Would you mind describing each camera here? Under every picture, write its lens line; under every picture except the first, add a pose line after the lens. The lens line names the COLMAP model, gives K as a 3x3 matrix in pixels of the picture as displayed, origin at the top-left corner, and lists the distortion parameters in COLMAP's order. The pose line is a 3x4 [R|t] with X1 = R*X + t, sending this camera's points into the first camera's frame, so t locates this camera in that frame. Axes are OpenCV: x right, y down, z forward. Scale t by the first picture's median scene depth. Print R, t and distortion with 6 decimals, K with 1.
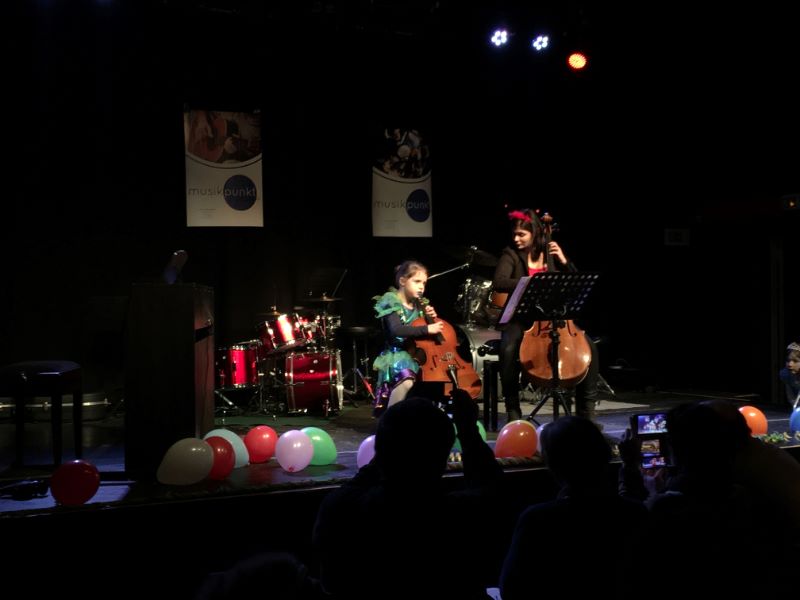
lens RADIAL K [[1207.6, 0, 394.8], [0, 1207.6, 299.4], [0, 0, 1]] dist [0.089180, 0.000000]
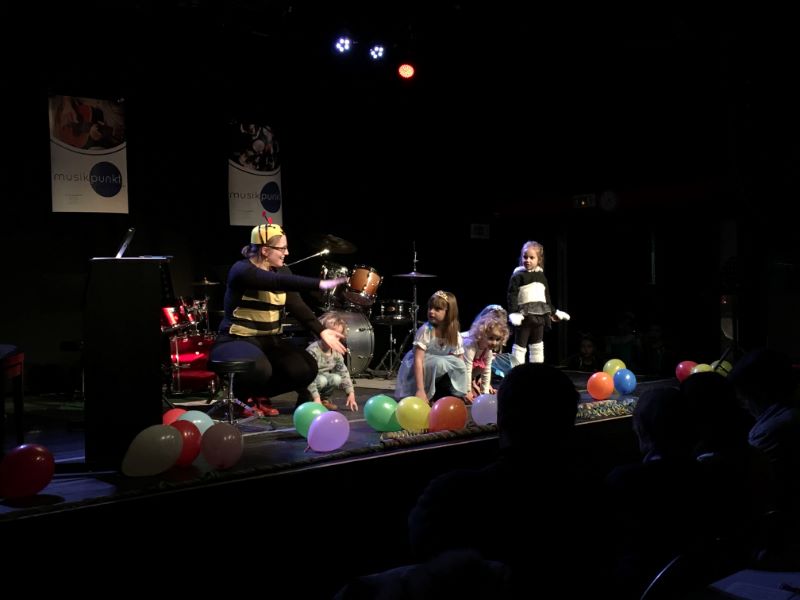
lens RADIAL K [[1027.9, 0, 400.9], [0, 1027.9, 293.2], [0, 0, 1]] dist [0.116156, 0.000000]
pose [[0.968423, -0.004964, 0.249262, -0.104508], [0.004541, 0.999987, 0.002274, 0.006430], [-0.249270, -0.001070, 0.968433, 0.092079]]
